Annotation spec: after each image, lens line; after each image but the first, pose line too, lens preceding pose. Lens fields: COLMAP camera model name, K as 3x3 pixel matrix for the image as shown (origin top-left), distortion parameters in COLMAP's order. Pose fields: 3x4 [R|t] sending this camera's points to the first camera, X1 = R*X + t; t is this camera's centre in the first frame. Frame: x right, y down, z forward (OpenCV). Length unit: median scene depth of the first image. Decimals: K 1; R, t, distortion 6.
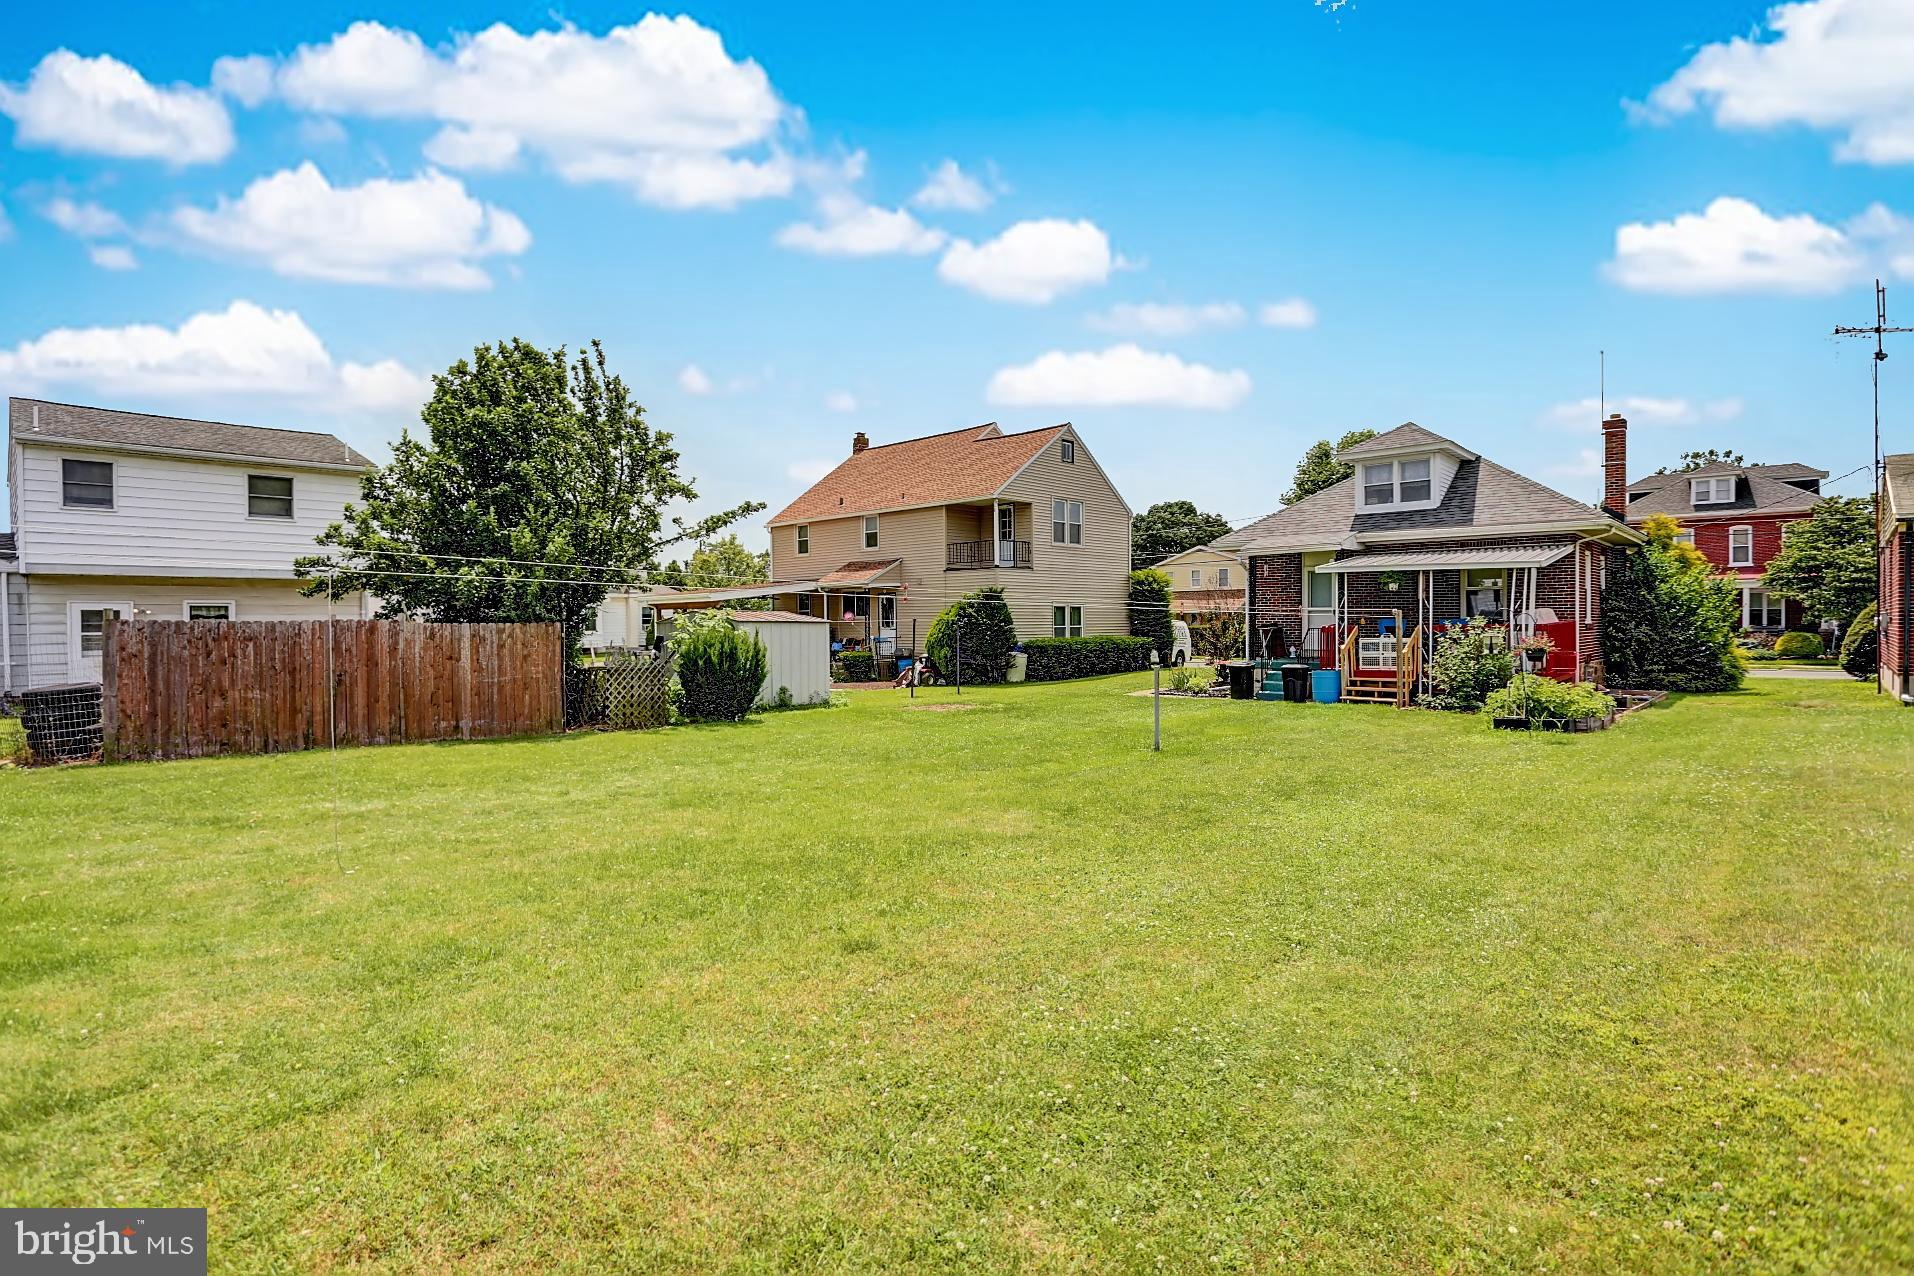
lens RADIAL K [[980.4, 0, 957.4], [0, 980.4, 666.1], [0, 0, 1]] dist [-0.051903, 0.034696]
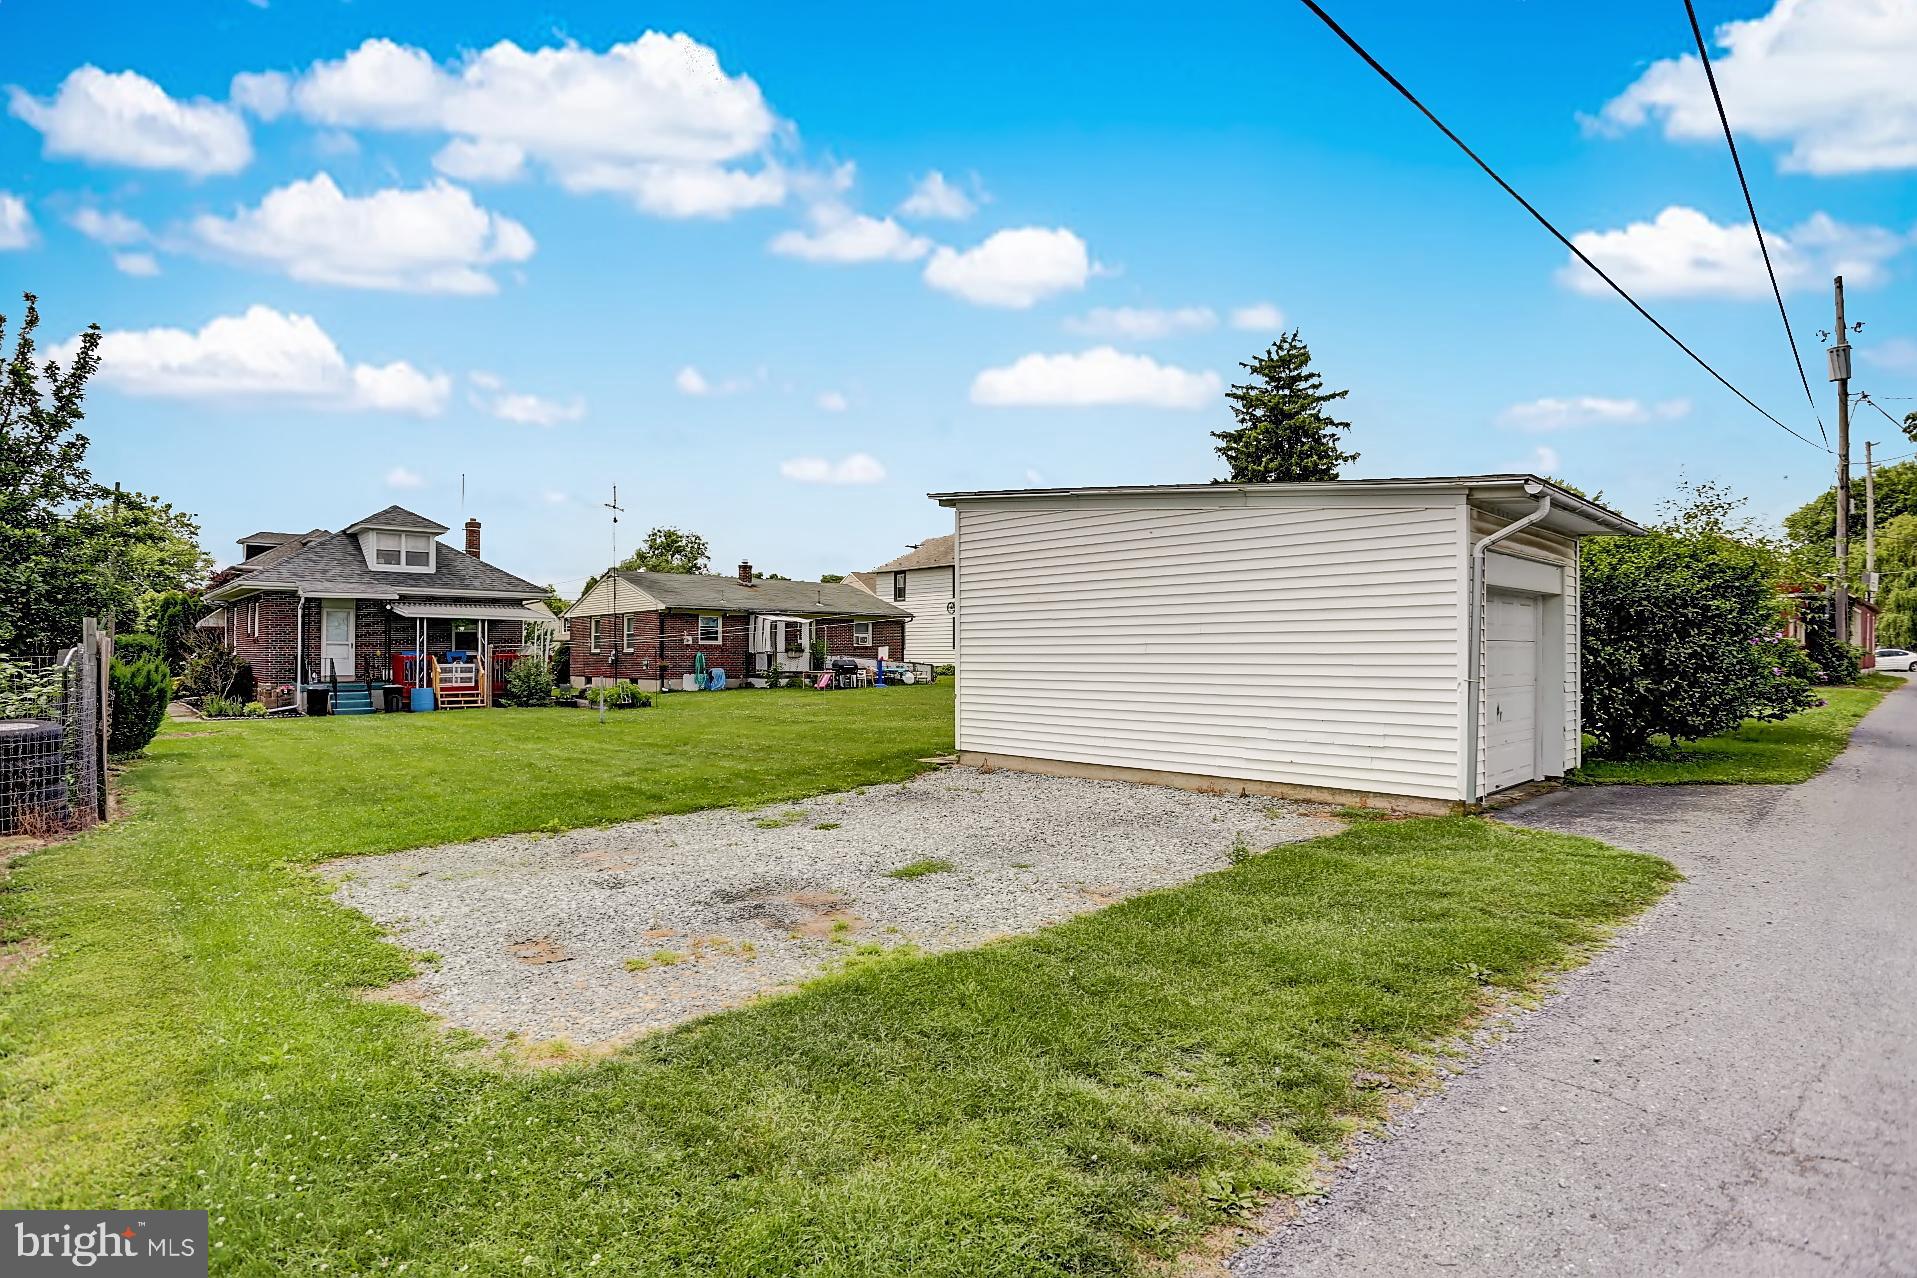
lens RADIAL K [[1007.2, 0, 967.3], [0, 1007.2, 634.8], [0, 0, 1]] dist [-0.060542, 0.038213]
pose [[0.076565, 0.024530, 0.996763, -0.880510], [0.045741, 0.998558, -0.028088, 0.003648], [-0.996015, 0.047743, 0.075333, 0.115078]]
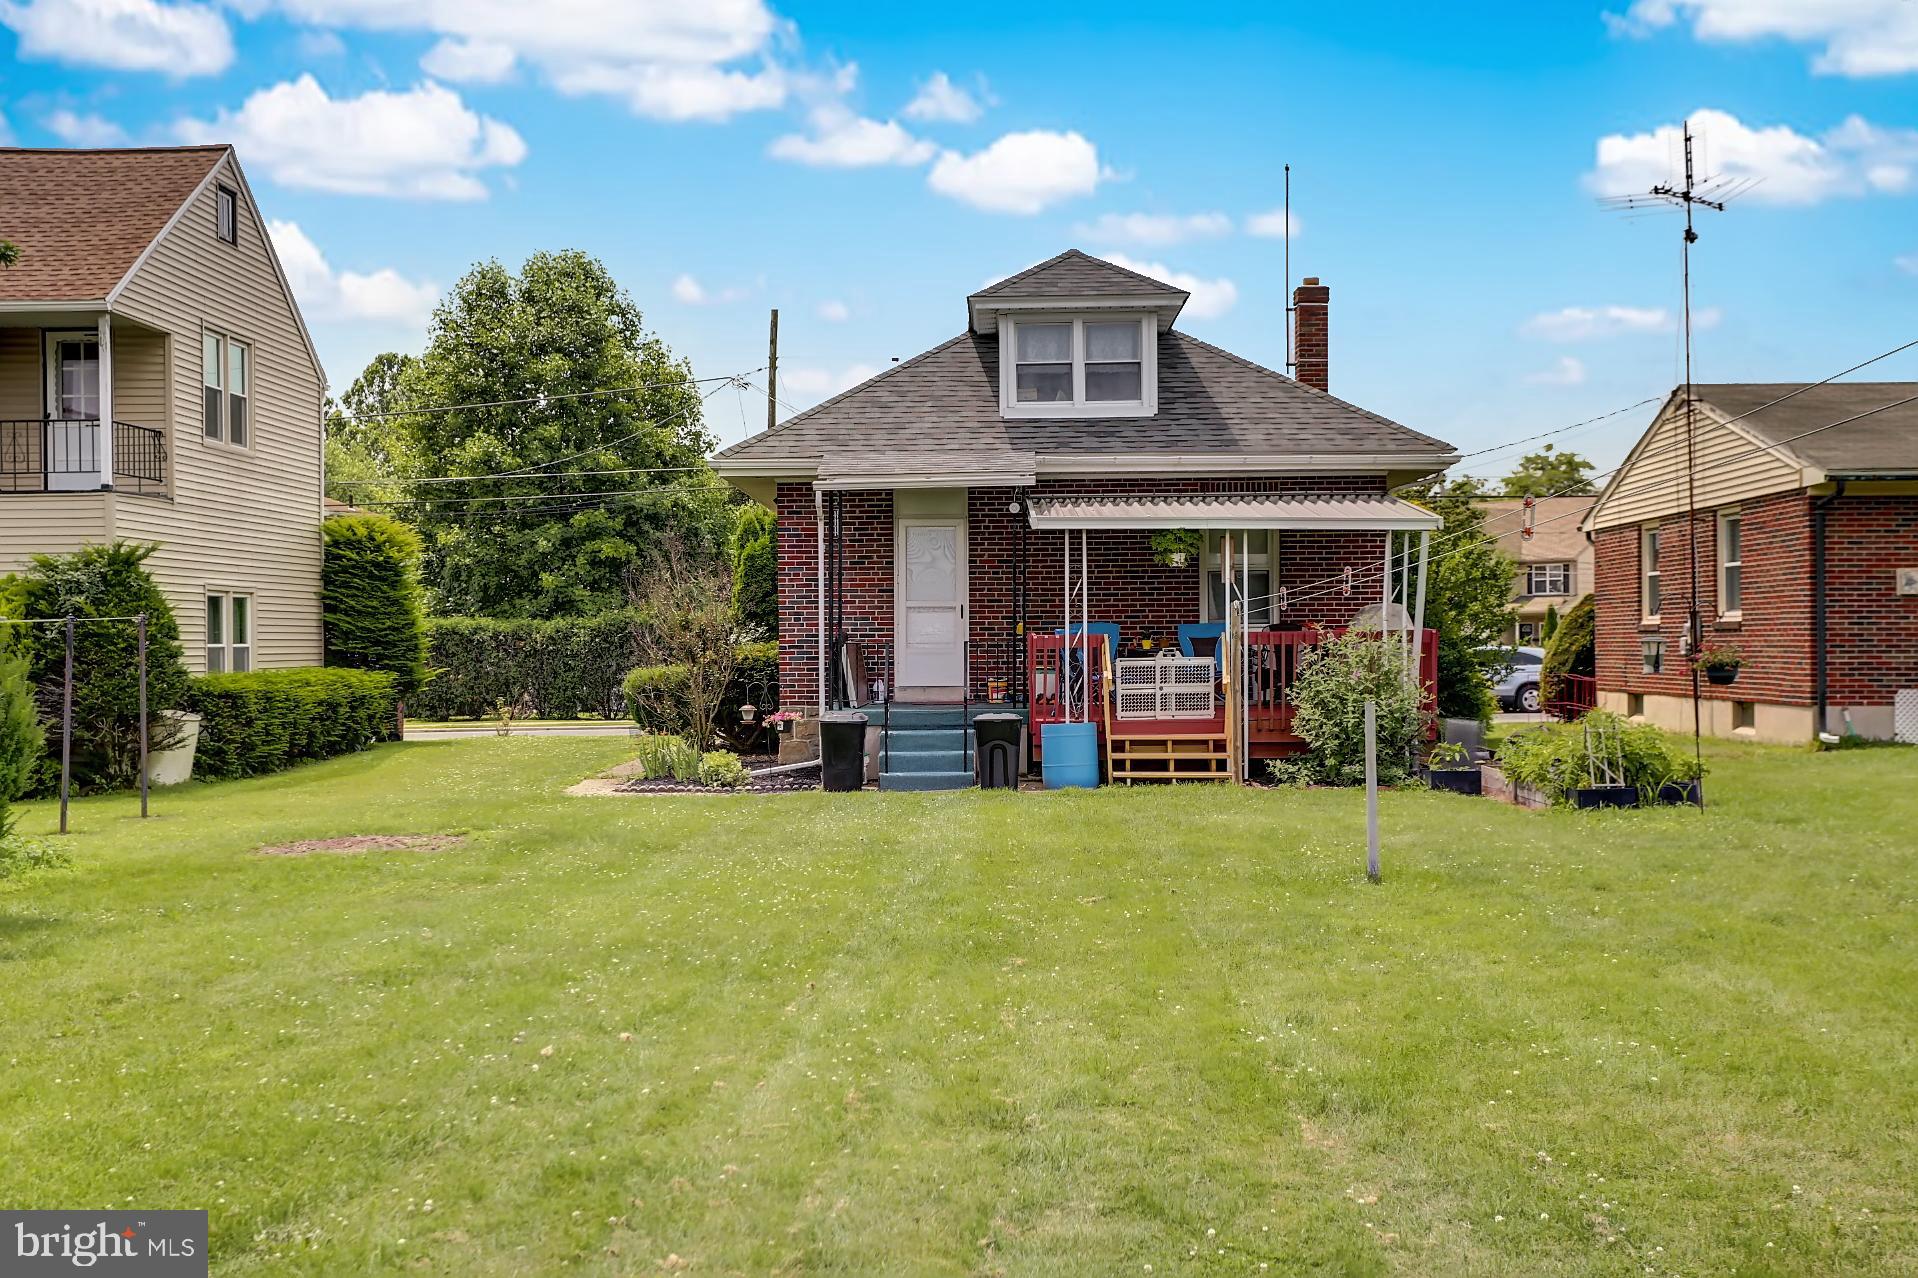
lens RADIAL K [[2078.5, 0, 959.0], [0, 2078.5, 639.0], [0, 0, 1]] dist [0.066801, 0.016457]
pose [[0.749744, 0.002127, 0.661724, -0.340931], [0.032390, 0.998678, -0.039908, 0.001945], [-0.660935, 0.051354, 0.748684, 0.214536]]
